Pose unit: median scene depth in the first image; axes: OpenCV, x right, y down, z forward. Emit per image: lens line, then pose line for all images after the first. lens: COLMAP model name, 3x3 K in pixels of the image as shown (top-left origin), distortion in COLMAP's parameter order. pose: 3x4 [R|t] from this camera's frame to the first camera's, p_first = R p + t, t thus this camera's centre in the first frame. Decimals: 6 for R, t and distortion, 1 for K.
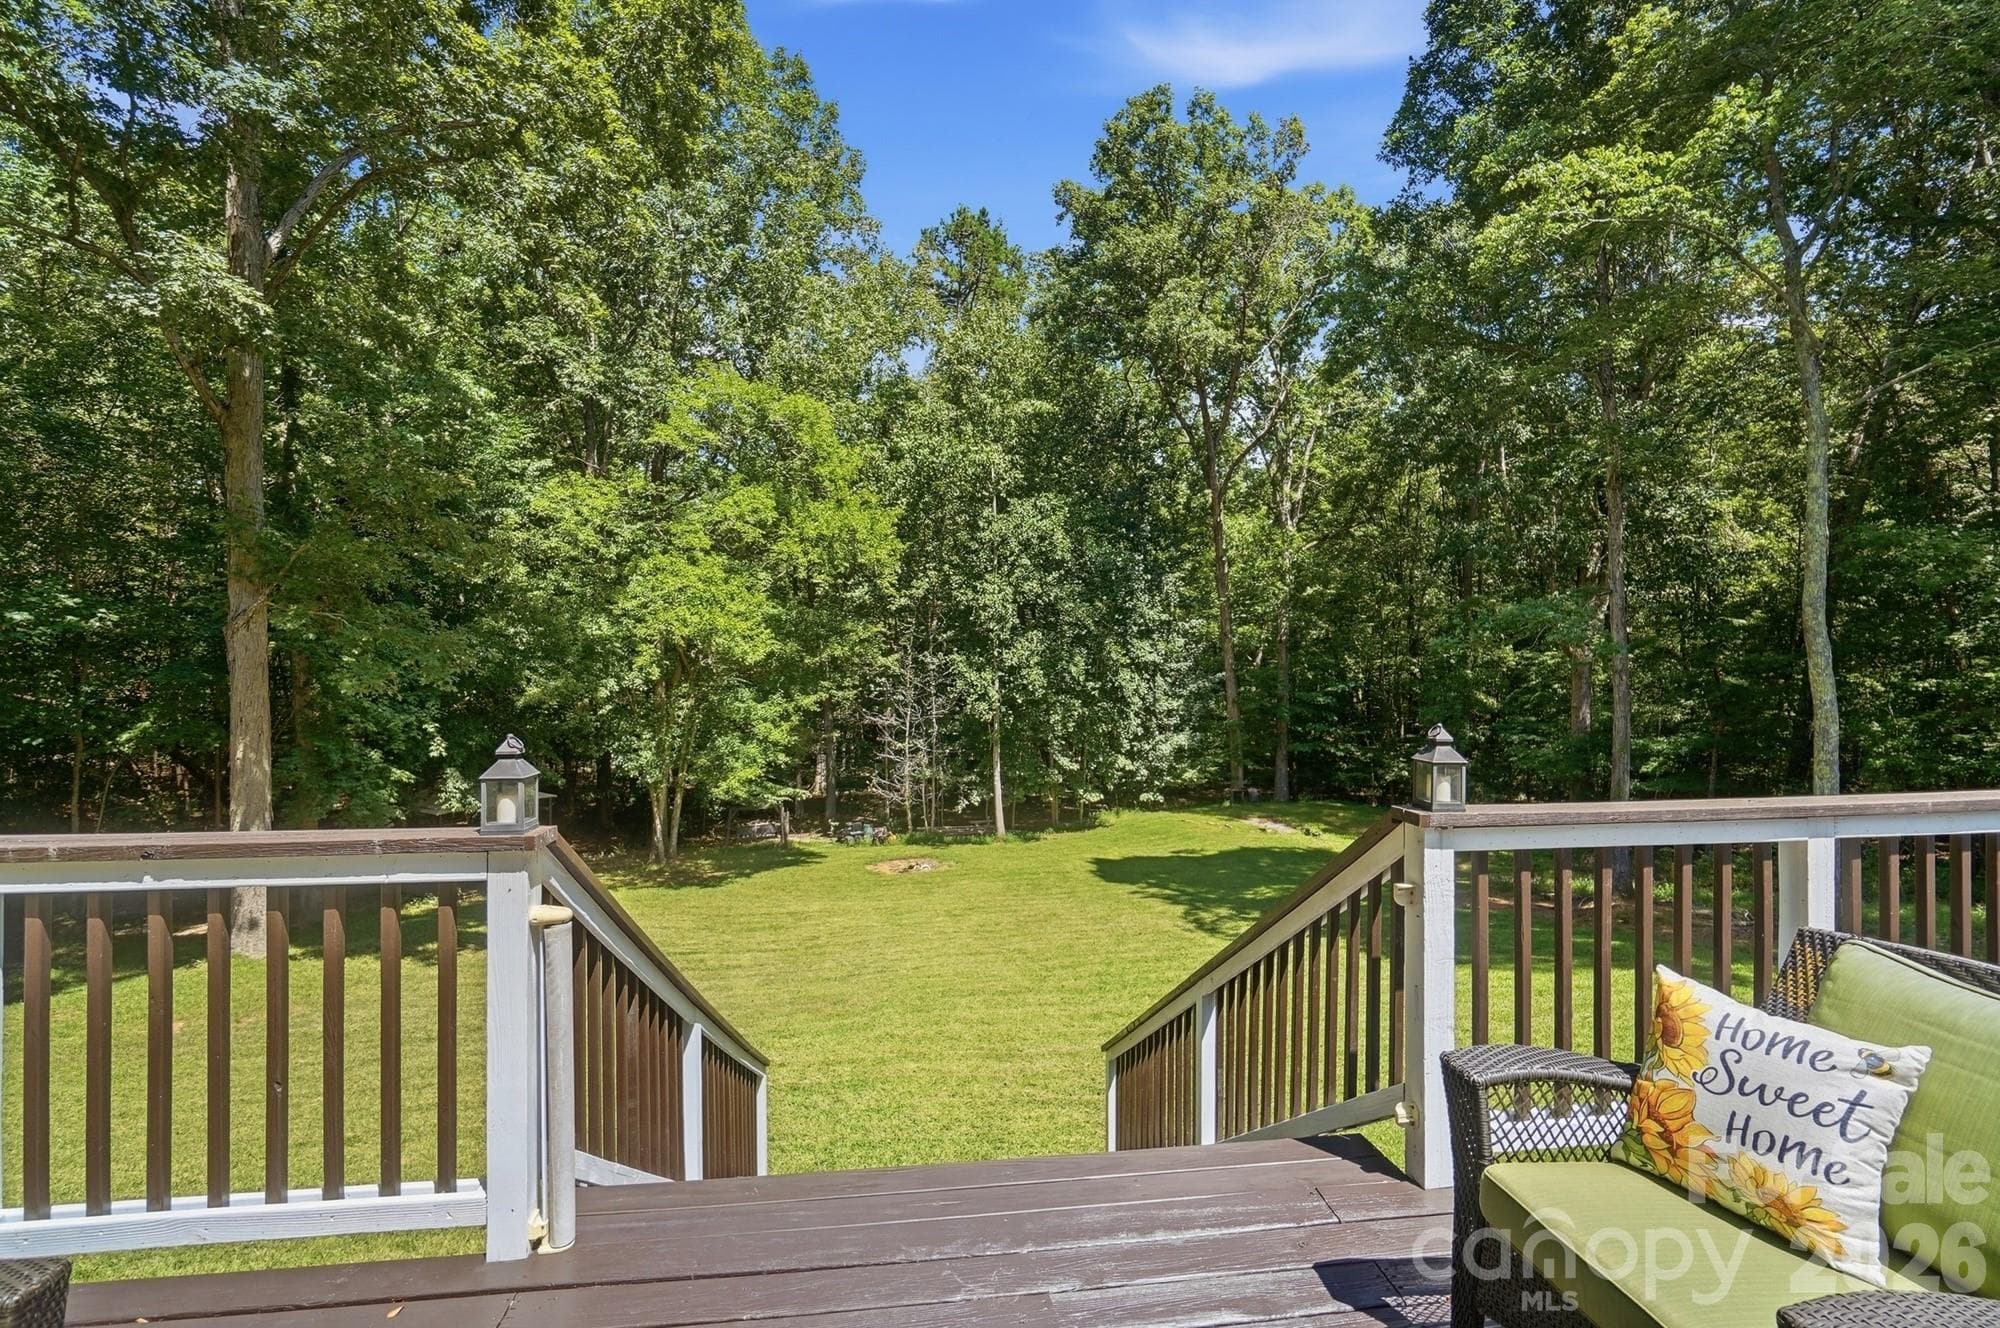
lens RADIAL K [[876.2, 0, 1002.8], [0, 876.2, 659.7], [0, 0, 1]] dist [0.001505, -0.000777]
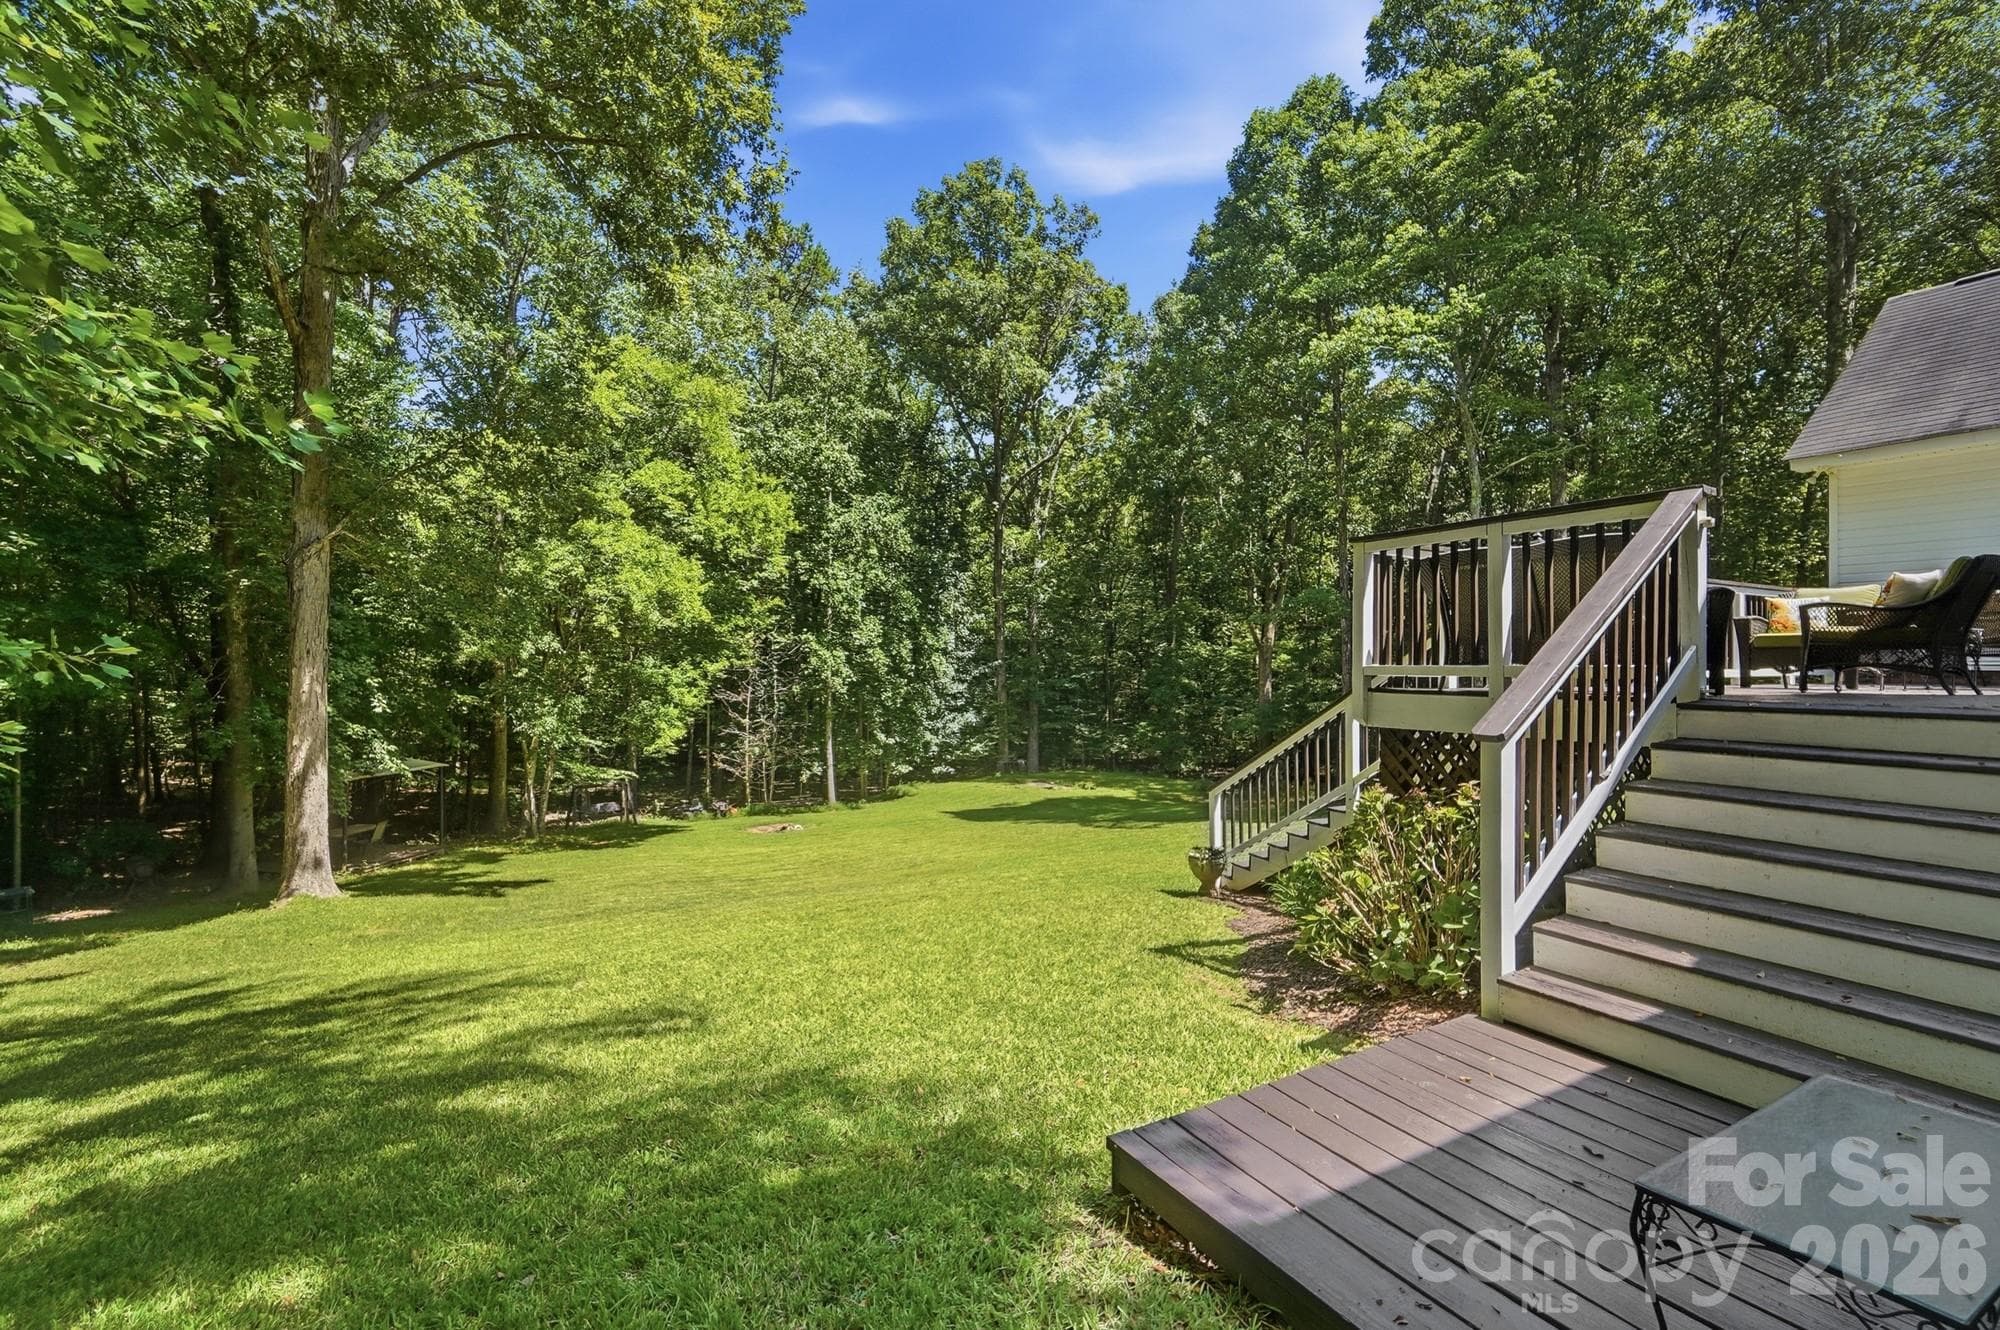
lens RADIAL K [[876.2, 0, 1004.1], [0, 876.2, 665.6], [0, 0, 1]] dist [0.001505, -0.000777]
pose [[0.920408, 0.006367, 0.390907, -0.254779], [-0.002472, 0.999942, -0.010466, 0.043772], [-0.390951, 0.008666, 0.920371, -0.088856]]
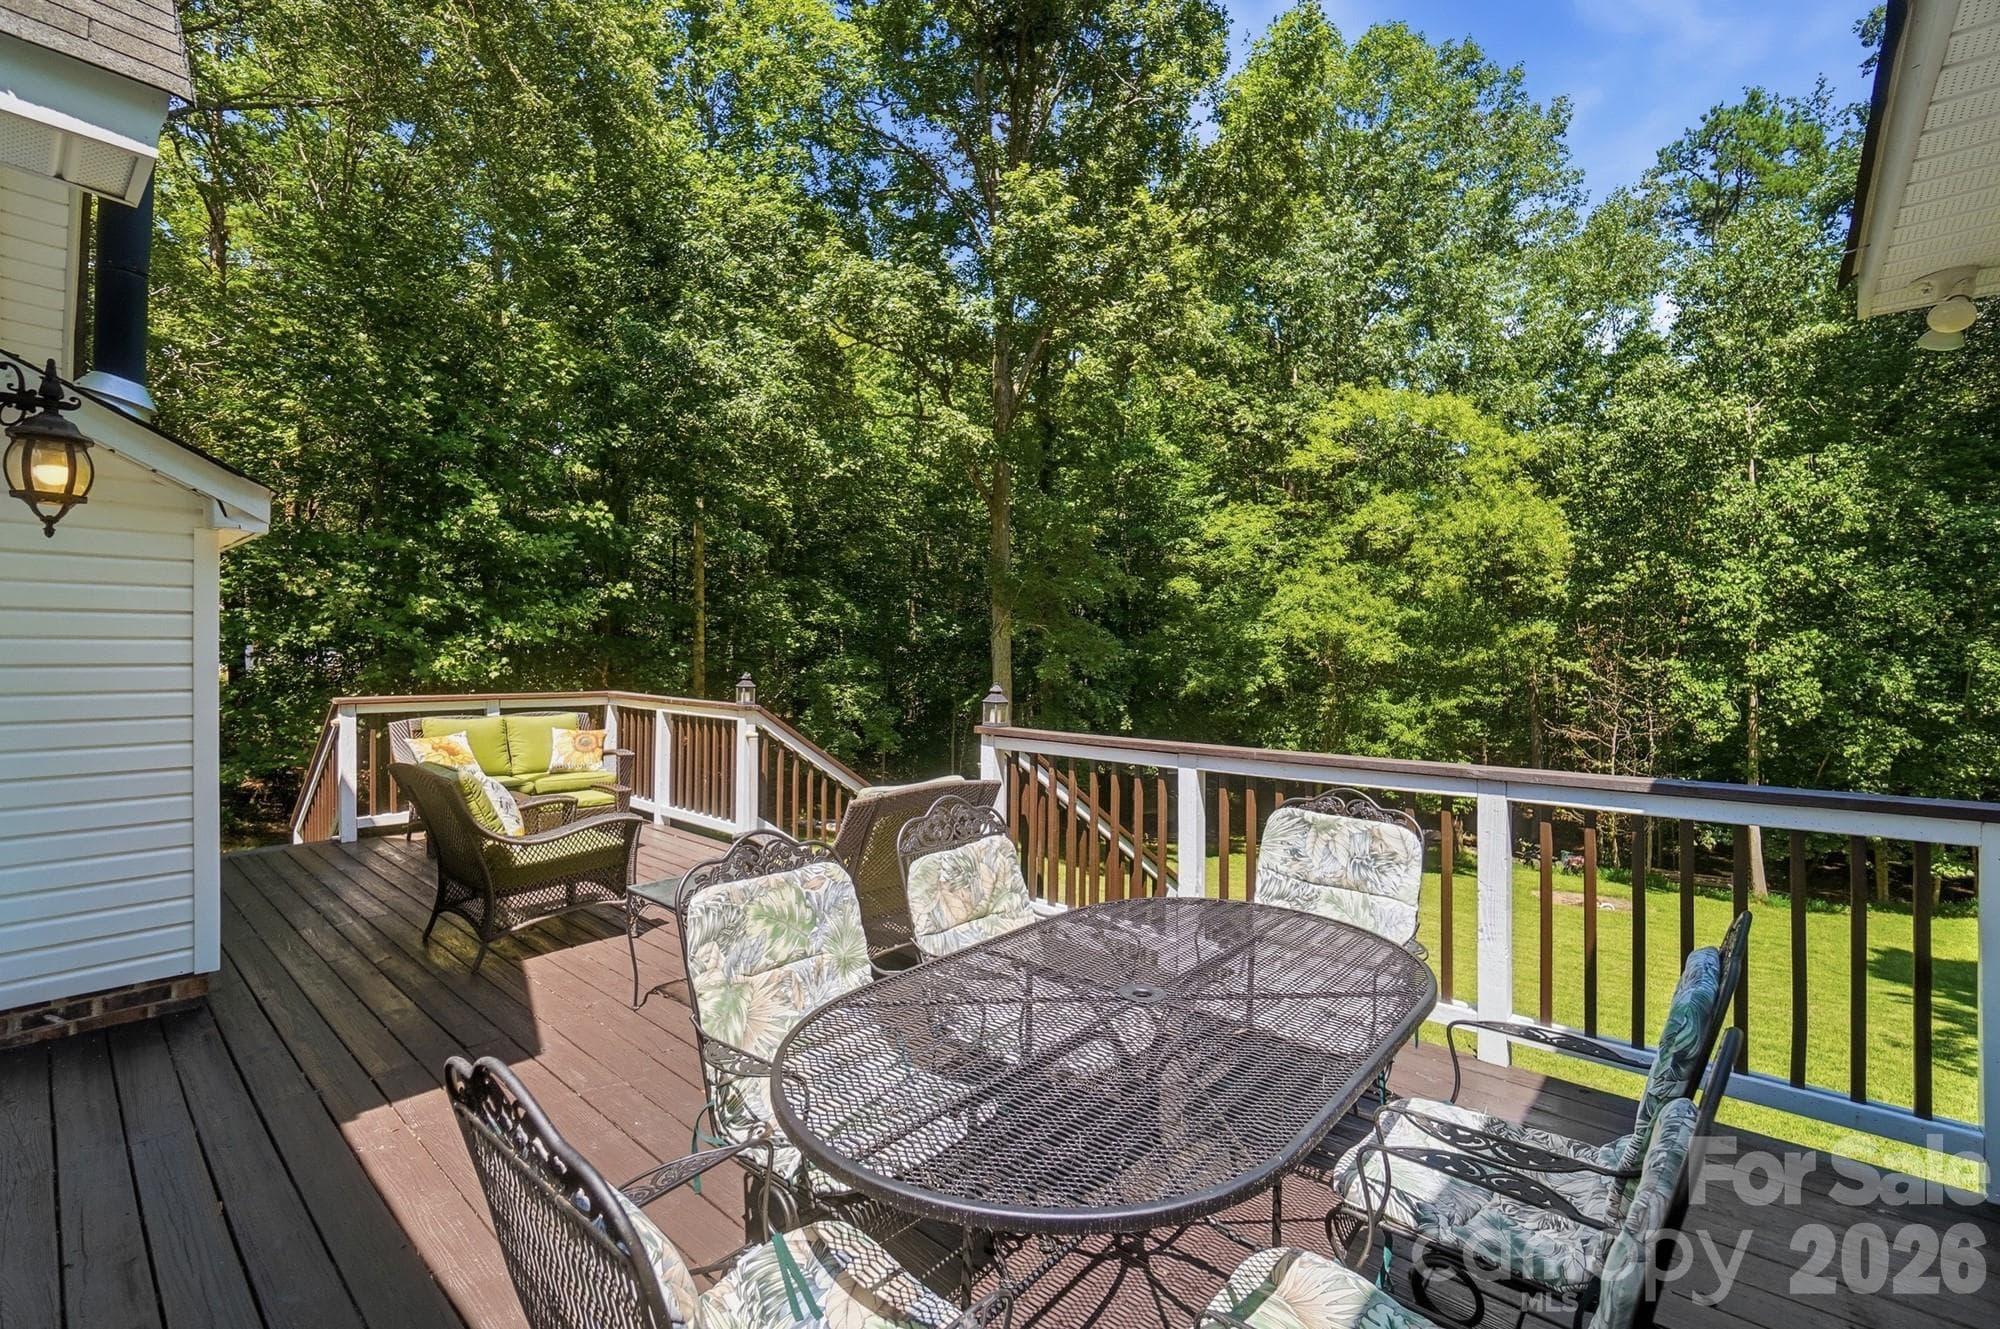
lens RADIAL K [[876.2, 0, 997.4], [0, 876.2, 655.4], [0, 0, 1]] dist [0.001505, -0.000777]
pose [[0.660816, 0.009073, -0.750493, 0.146326], [-0.016111, 0.999868, -0.002098, 0.001496], [0.750375, 0.013477, 0.660875, -0.020659]]
